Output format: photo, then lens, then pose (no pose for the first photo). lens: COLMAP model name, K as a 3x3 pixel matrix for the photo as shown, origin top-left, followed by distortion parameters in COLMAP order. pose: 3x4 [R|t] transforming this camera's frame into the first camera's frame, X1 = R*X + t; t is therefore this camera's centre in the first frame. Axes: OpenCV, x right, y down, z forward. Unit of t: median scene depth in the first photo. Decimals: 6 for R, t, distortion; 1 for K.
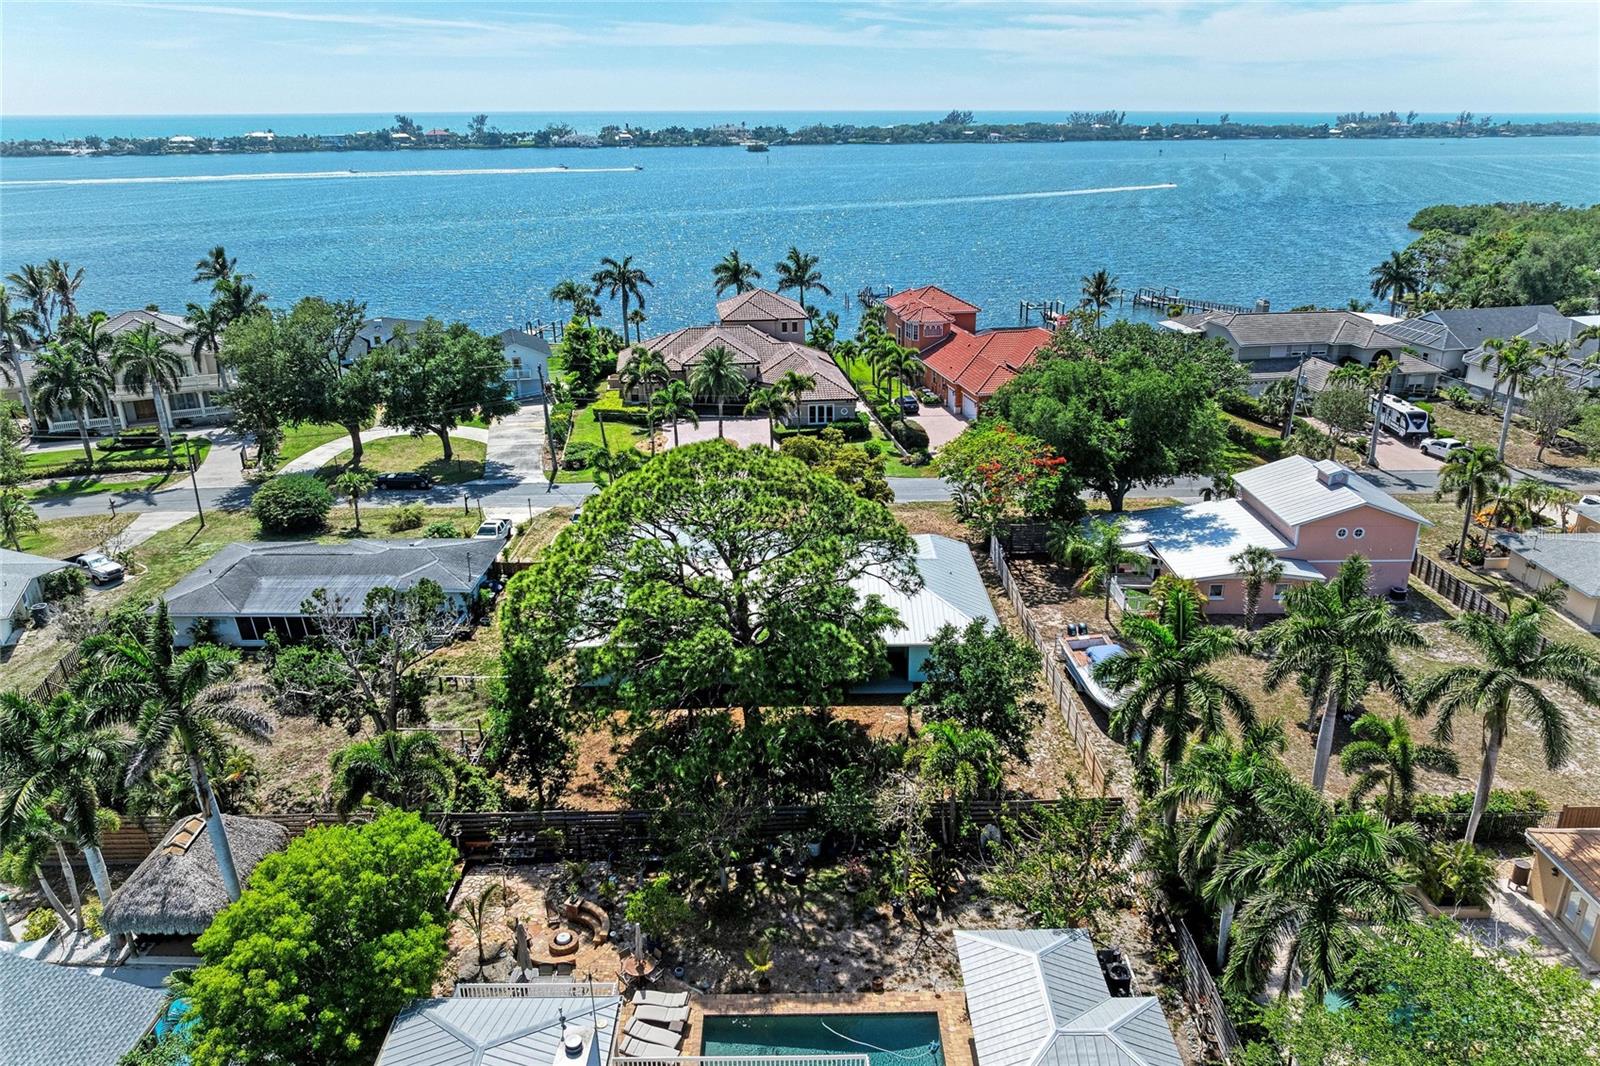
lens RADIAL K [[1118.9, 0, 800.0], [0, 1118.9, 533.0], [0, 0, 1]] dist [-0.039913, 0.034463]
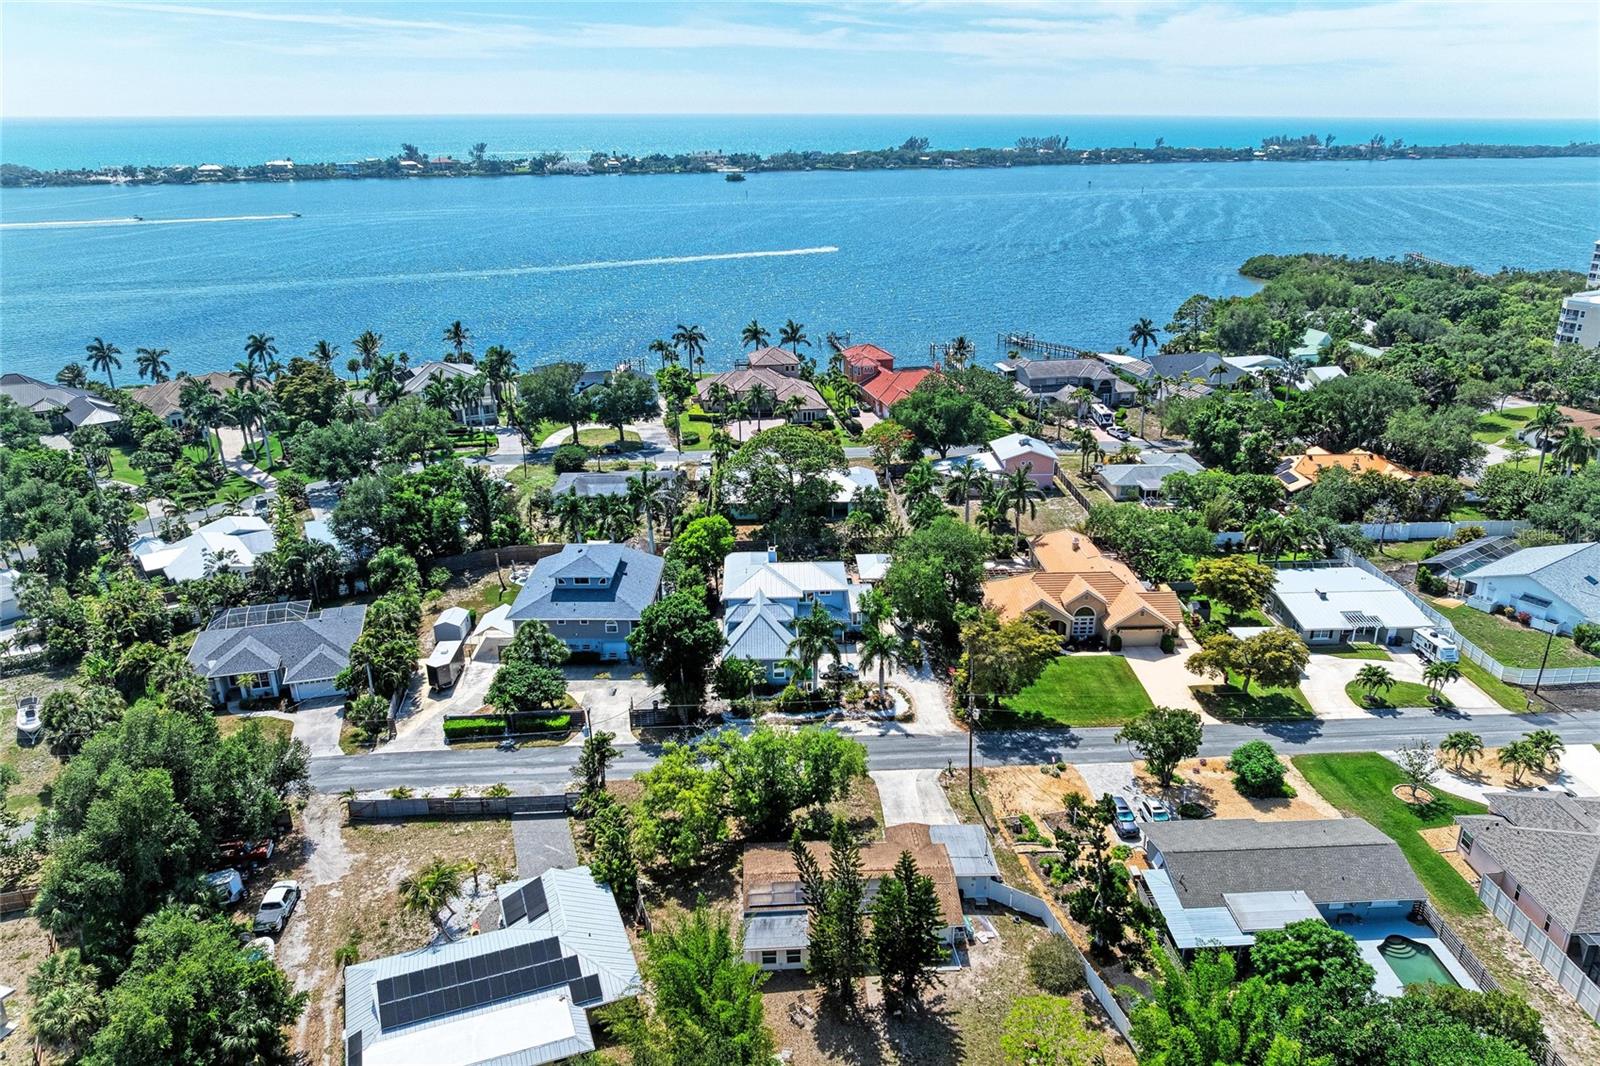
lens RADIAL K [[1099.9, 0, 805.7], [0, 1099.9, 586.3], [0, 0, 1]] dist [-0.030350, 0.027415]
pose [[0.999436, -0.011069, 0.031708, -0.039226], [0.009540, 0.998804, 0.047961, 0.074894], [-0.032201, -0.047632, 0.998346, -0.711613]]
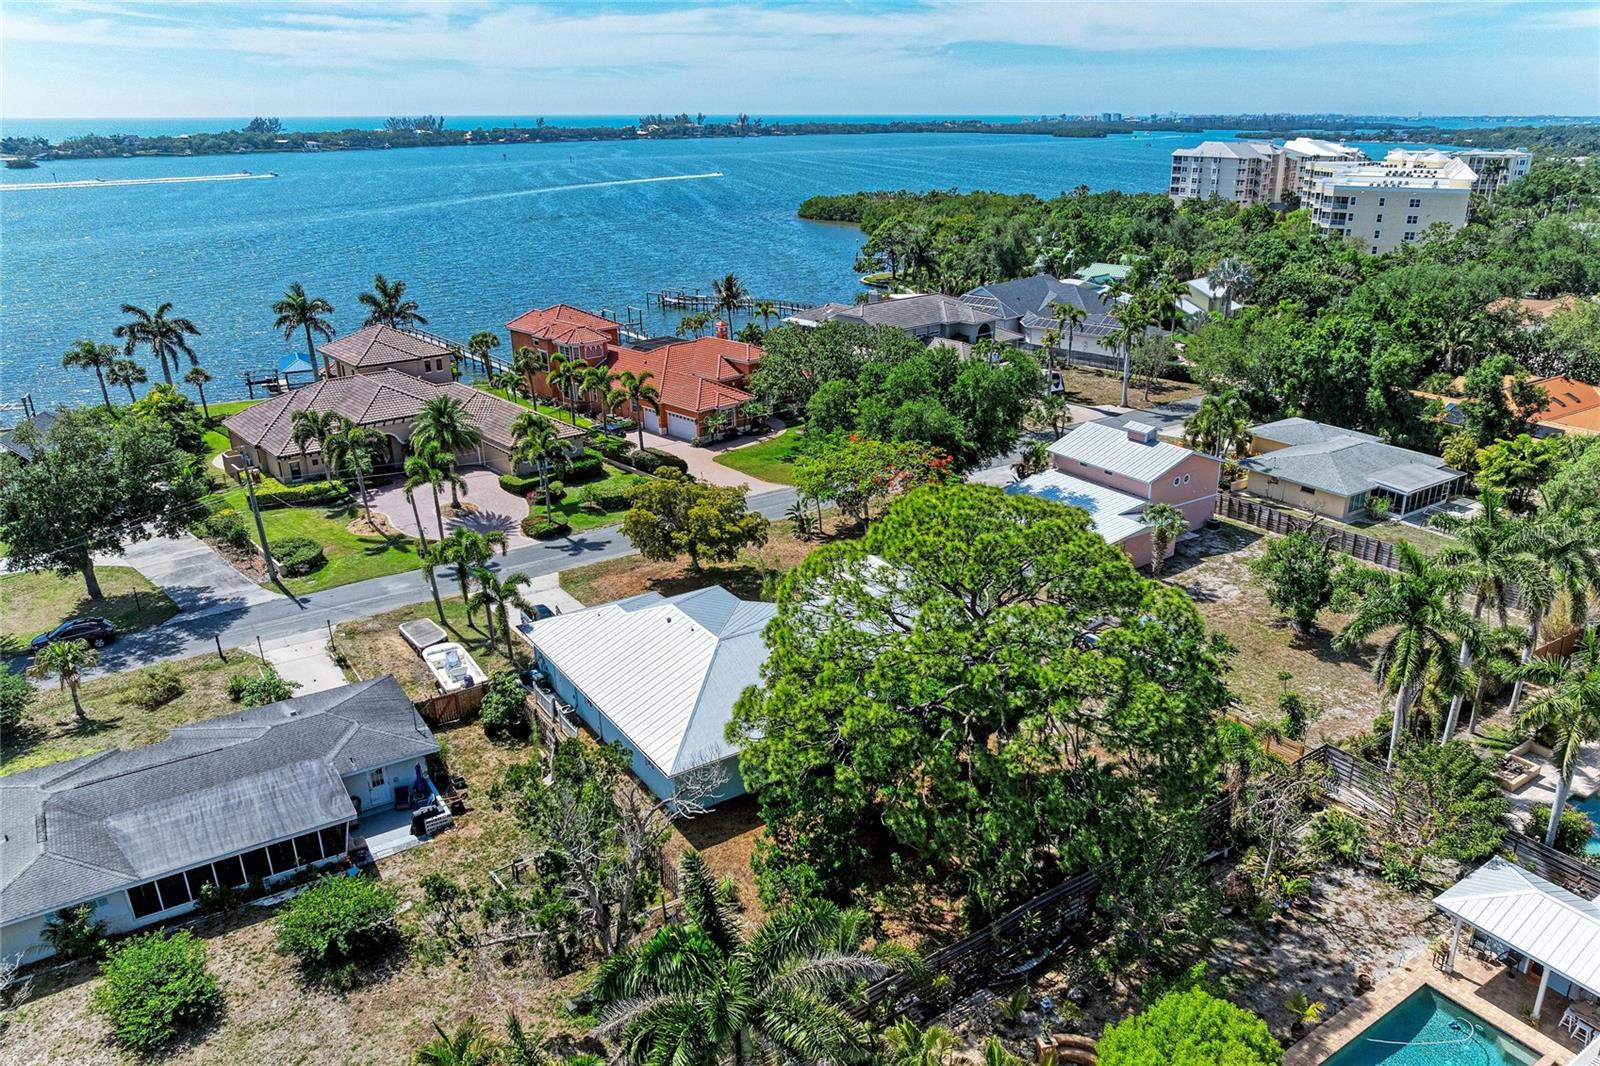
lens RADIAL K [[1137.0, 0, 800.0], [0, 1137.0, 533.0], [0, 0, 1]] dist [-0.043843, 0.037175]
pose [[0.834878, -0.190313, 0.516488, -0.220043], [0.194868, 0.979749, 0.046019, -0.037680], [-0.514786, 0.062227, 0.855057, 0.101289]]
